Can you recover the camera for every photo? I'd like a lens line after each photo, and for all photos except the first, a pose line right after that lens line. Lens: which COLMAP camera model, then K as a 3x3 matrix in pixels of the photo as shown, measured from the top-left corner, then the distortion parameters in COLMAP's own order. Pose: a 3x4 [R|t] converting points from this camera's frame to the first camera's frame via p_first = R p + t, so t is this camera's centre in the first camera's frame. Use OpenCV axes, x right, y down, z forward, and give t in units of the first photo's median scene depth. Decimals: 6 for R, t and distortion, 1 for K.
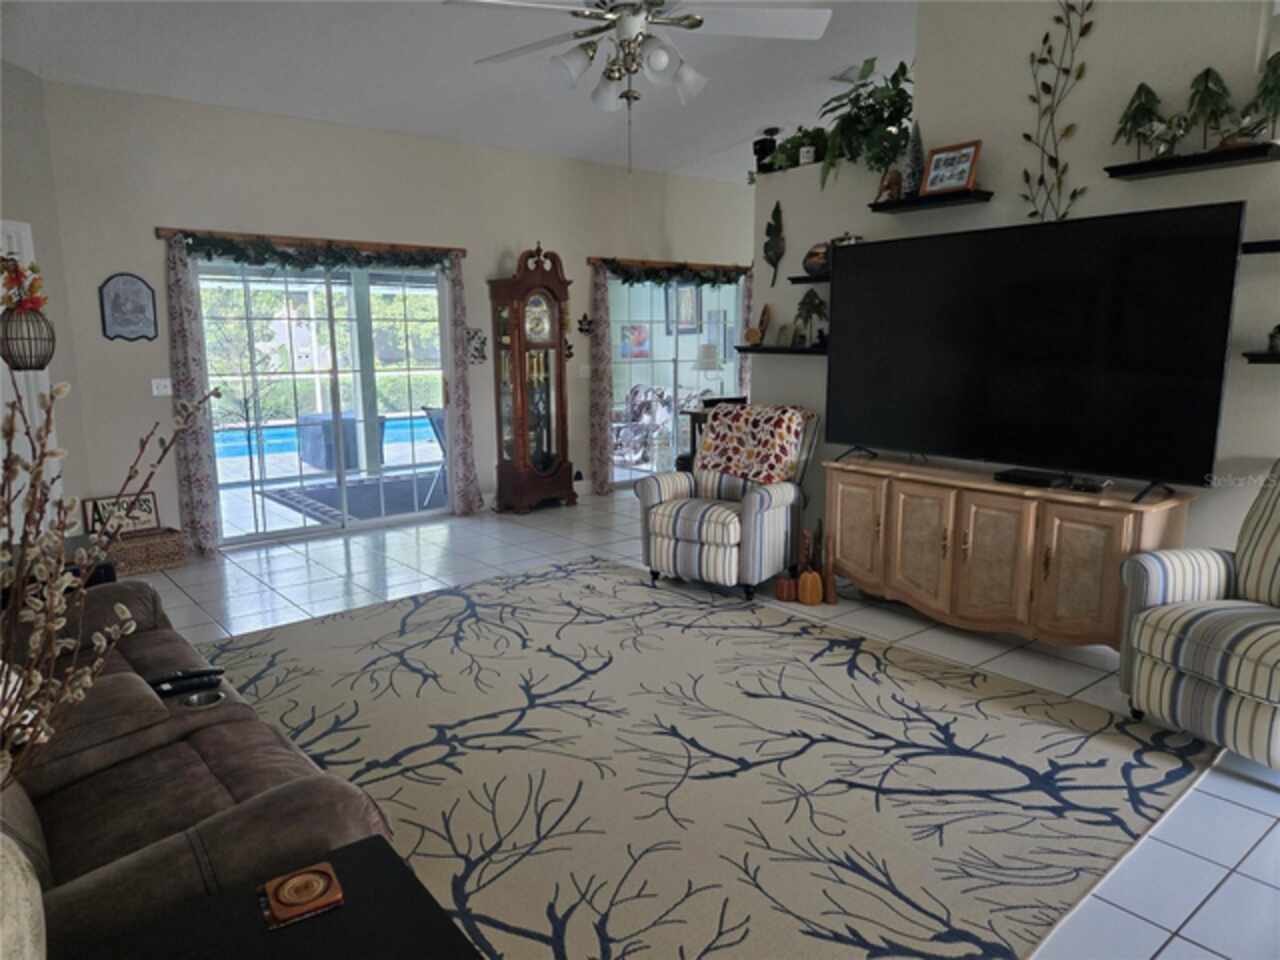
lens RADIAL K [[853.4, 0, 630.1], [0, 853.4, 479.1], [0, 0, 1]] dist [0.066793, -0.058844]
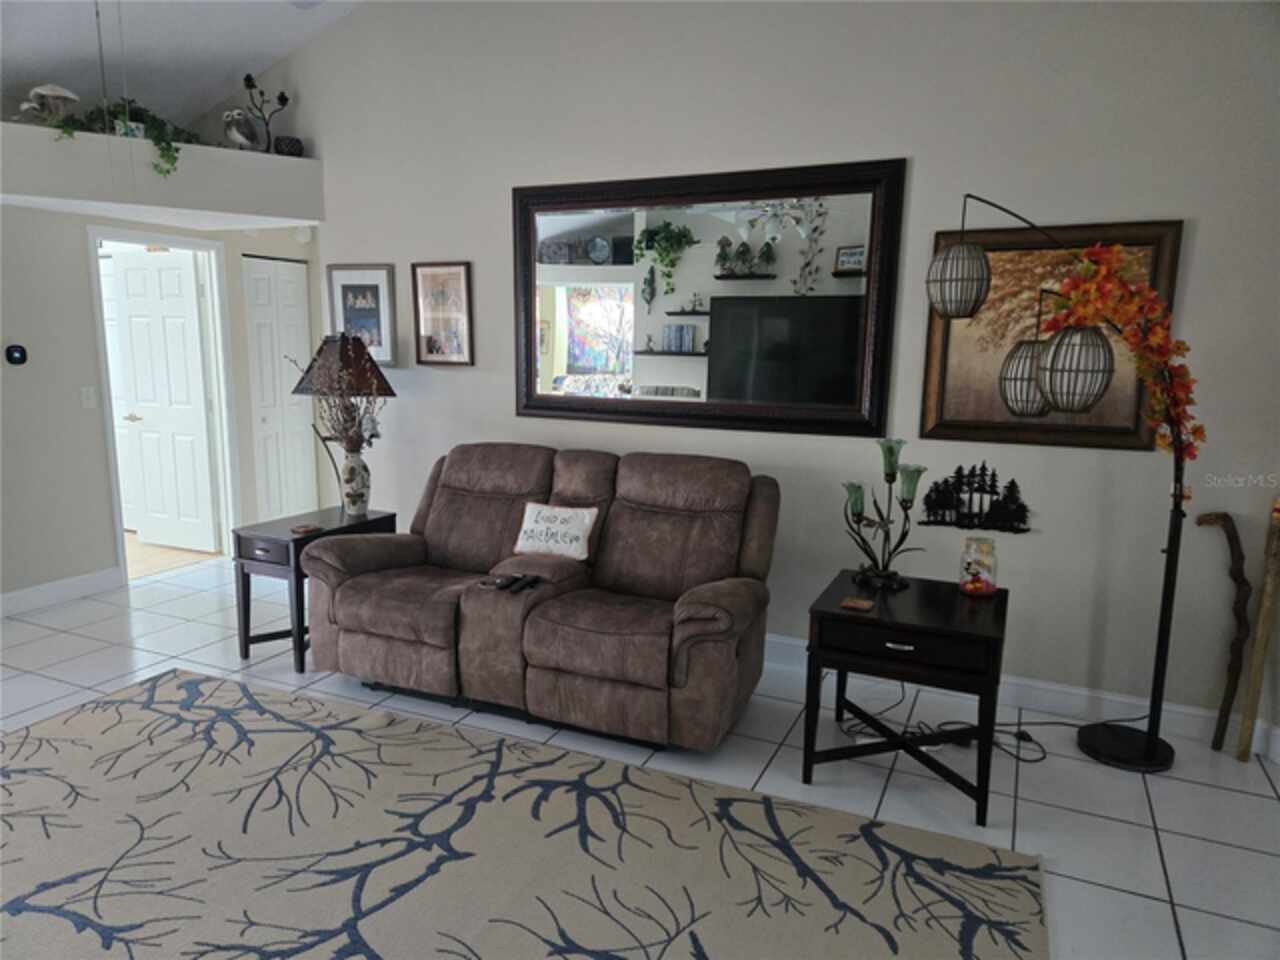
lens RADIAL K [[849.1, 0, 638.5], [0, 849.1, 466.4], [0, 0, 1]] dist [0.073603, -0.060420]
pose [[-0.896842, 0.055434, -0.438864, -0.041229], [-0.086238, 0.951169, 0.296378, -0.278017], [0.433863, 0.303651, -0.848268, 1.526276]]
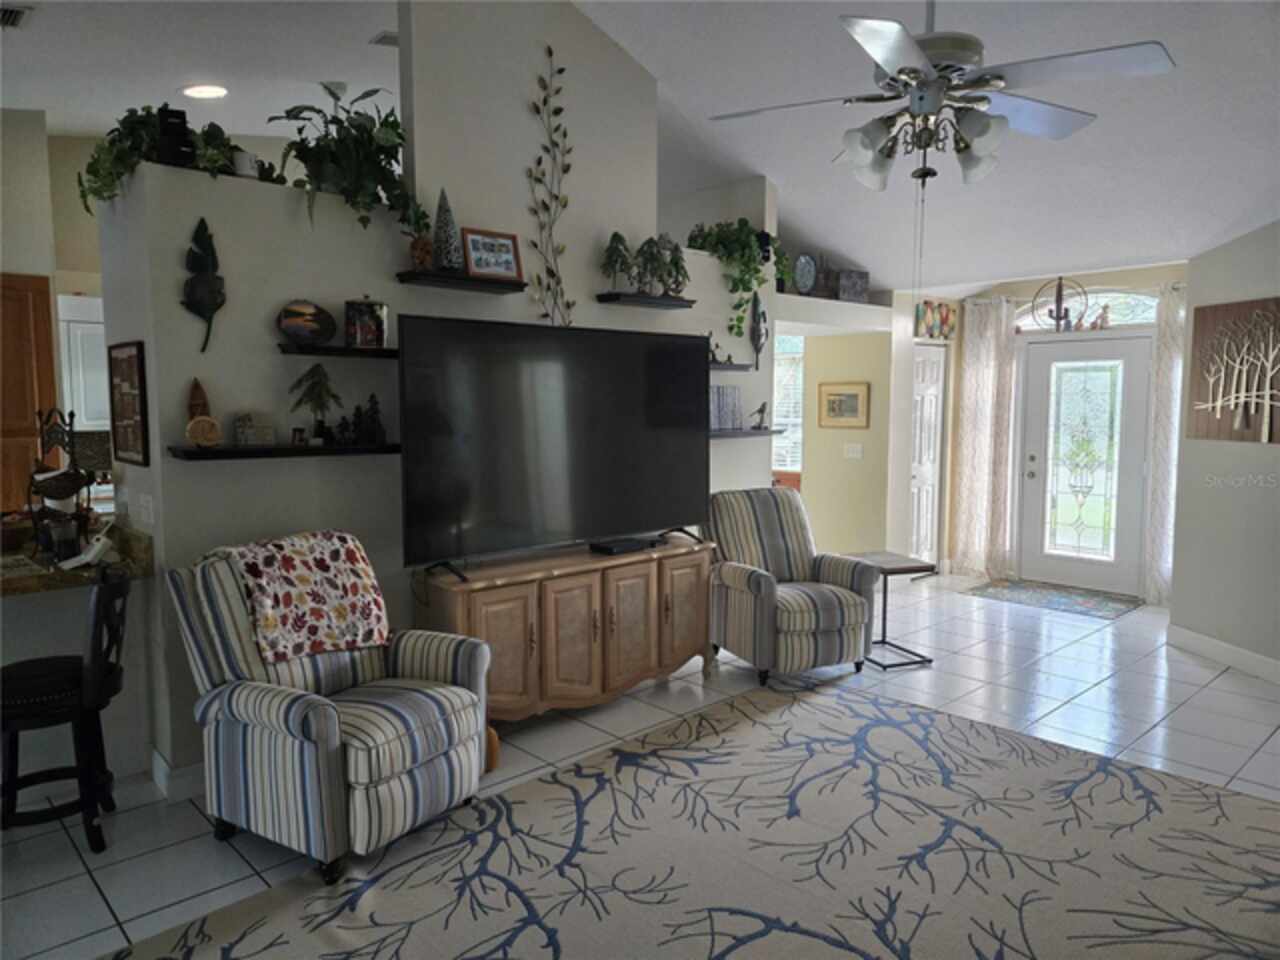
lens RADIAL K [[849.1, 0, 638.5], [0, 849.1, 466.4], [0, 0, 1]] dist [0.073603, -0.060420]
pose [[-0.073984, -0.072157, 0.994646, -0.754147], [0.167367, 0.982334, 0.083713, -0.225617], [-0.983115, 0.172664, -0.060600, 1.174485]]
